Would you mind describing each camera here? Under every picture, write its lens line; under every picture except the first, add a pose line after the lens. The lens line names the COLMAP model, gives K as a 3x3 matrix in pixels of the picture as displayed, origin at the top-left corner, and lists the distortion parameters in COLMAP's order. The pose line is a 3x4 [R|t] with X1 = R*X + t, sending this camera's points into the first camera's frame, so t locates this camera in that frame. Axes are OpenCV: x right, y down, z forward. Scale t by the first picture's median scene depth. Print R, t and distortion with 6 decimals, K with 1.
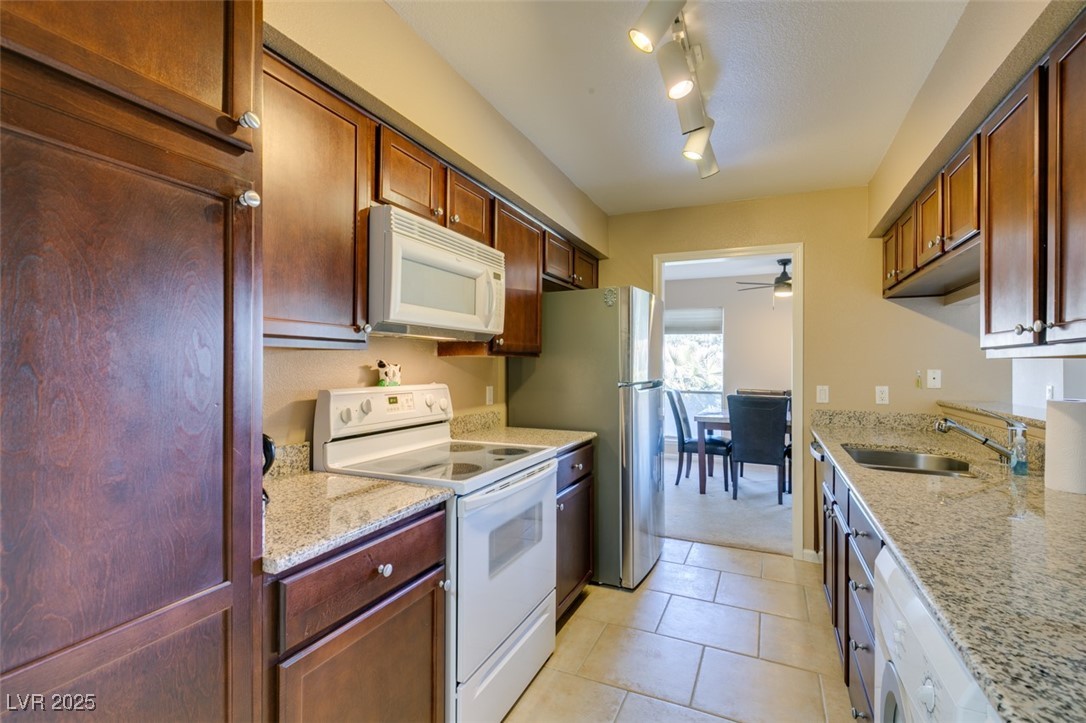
lens RADIAL K [[483.2, 0, 540.5], [0, 483.2, 366.8], [0, 0, 1]] dist [0.003580, -0.001431]
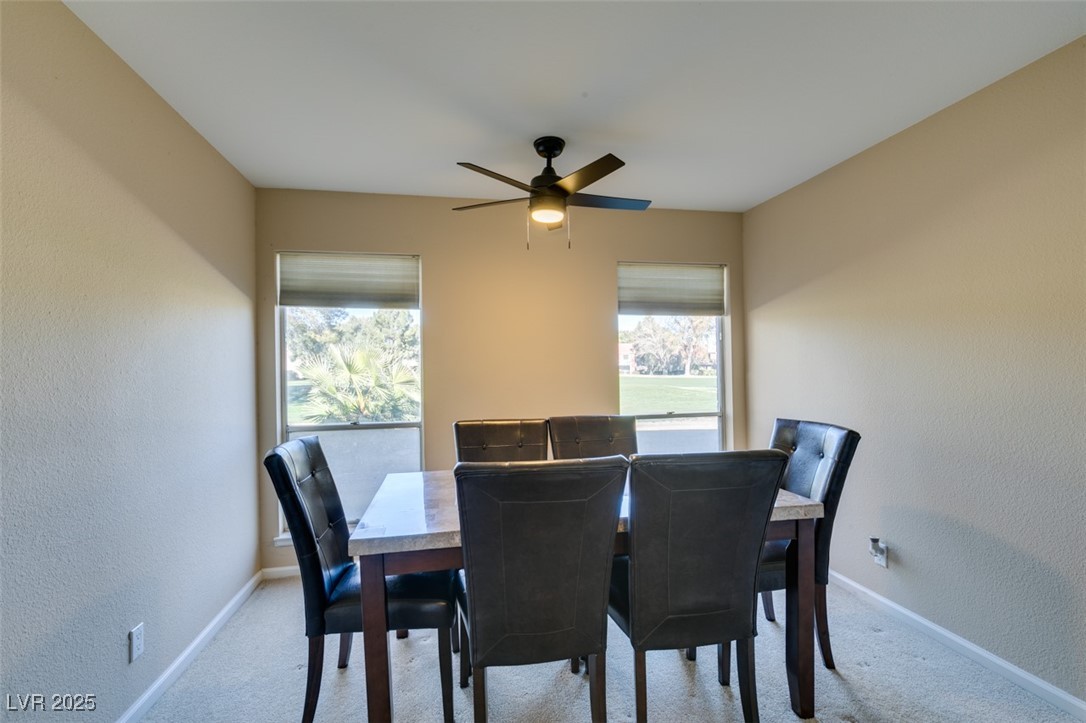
lens RADIAL K [[483.2, 0, 540.5], [0, 483.2, 366.8], [0, 0, 1]] dist [0.003580, -0.001431]
pose [[0.808790, -0.012929, 0.587955, 0.407516], [0.021980, 0.999724, -0.008252, -0.001534], [-0.587686, 0.019597, 0.808852, 1.164457]]
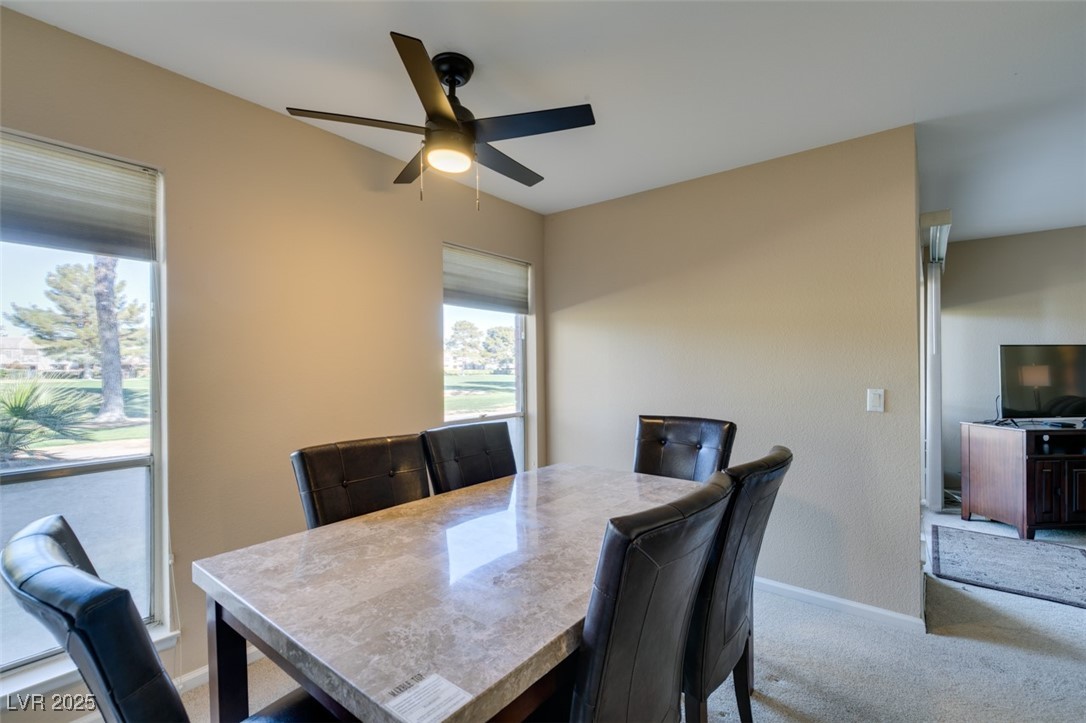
lens RADIAL K [[483.2, 0, 540.5], [0, 483.2, 366.8], [0, 0, 1]] dist [0.003580, -0.001431]
pose [[0.239073, -0.006742, 0.970978, 0.330503], [0.014478, 0.999889, 0.003378, -0.004742], [-0.970894, 0.013251, 0.239144, 1.584101]]
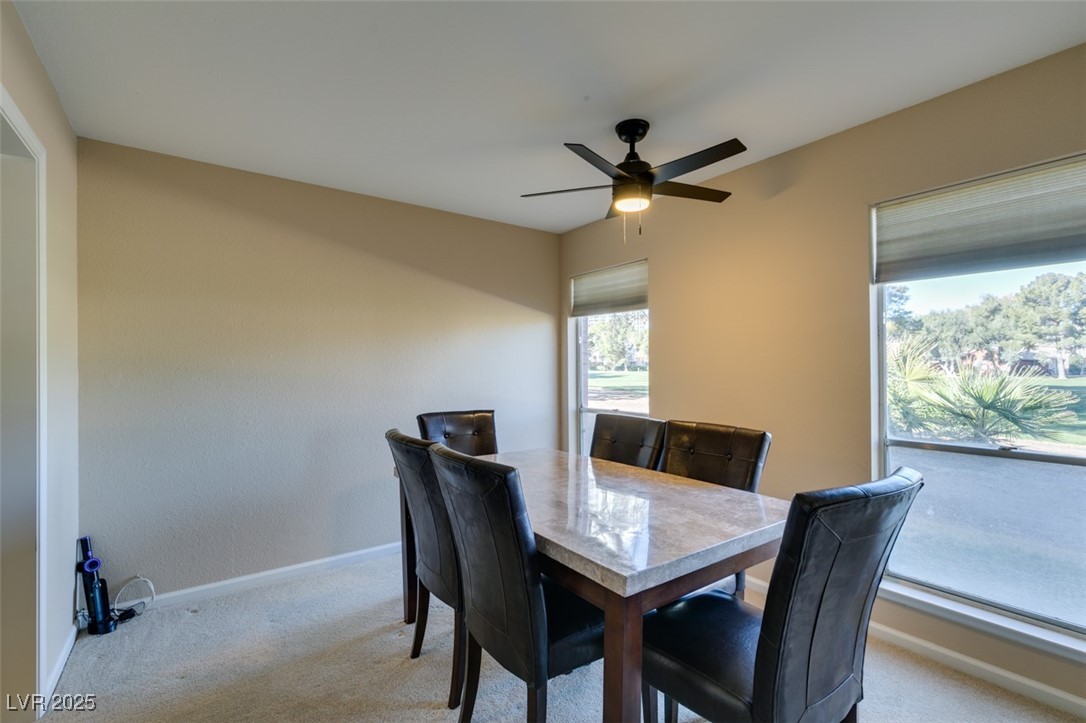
lens RADIAL K [[481.6, 0, 540.1], [0, 481.6, 359.8], [0, 0, 1]] dist [0.001124, -0.000193]
pose [[0.875536, -0.015030, -0.482918, 1.185485], [0.003802, 0.999699, -0.024220, 0.003678], [0.483137, 0.019369, 0.875330, 1.064046]]
